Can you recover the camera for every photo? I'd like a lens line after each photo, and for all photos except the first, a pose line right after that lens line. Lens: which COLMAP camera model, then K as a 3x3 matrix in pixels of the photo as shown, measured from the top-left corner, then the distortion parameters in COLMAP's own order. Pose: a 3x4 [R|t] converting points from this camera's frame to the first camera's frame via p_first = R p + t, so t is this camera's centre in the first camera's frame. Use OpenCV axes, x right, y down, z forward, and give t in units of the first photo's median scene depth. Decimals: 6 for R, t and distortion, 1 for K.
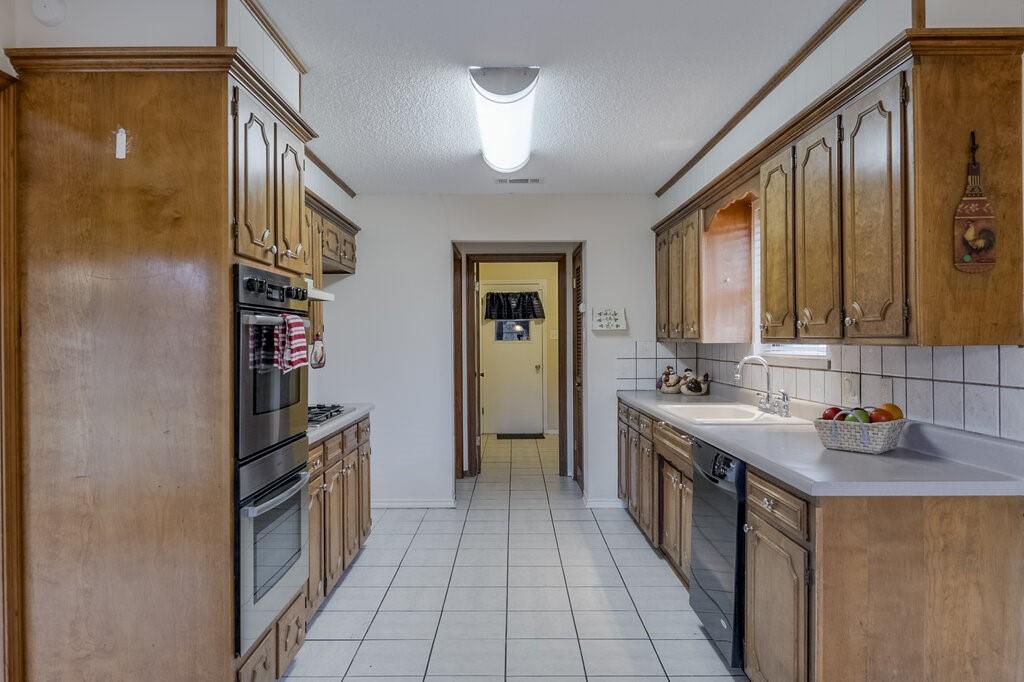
lens RADIAL K [[680.2, 0, 511.4], [0, 680.2, 341.2], [0, 0, 1]] dist [-0.000100, -0.000009]
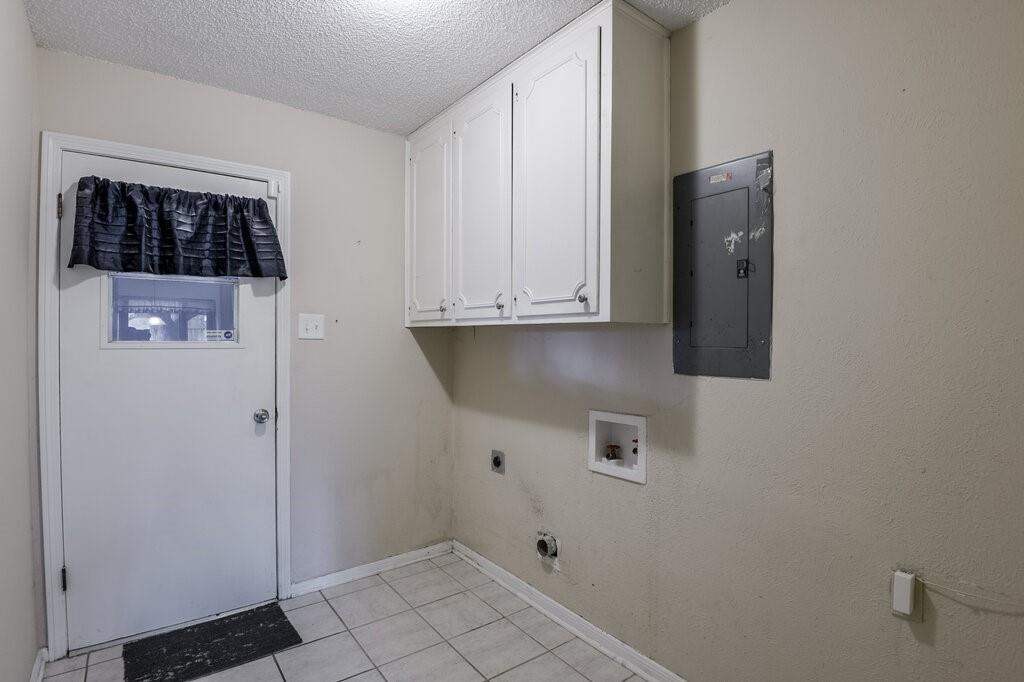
lens RADIAL K [[511.5, 0, 509.1], [0, 511.5, 345.4], [0, 0, 1]] dist [-0.031022, -0.000070]
pose [[0.798438, 0.004713, 0.602059, -0.017078], [-0.004631, 0.999988, -0.001687, 0.000793], [-0.602059, -0.001441, 0.798450, 0.718215]]
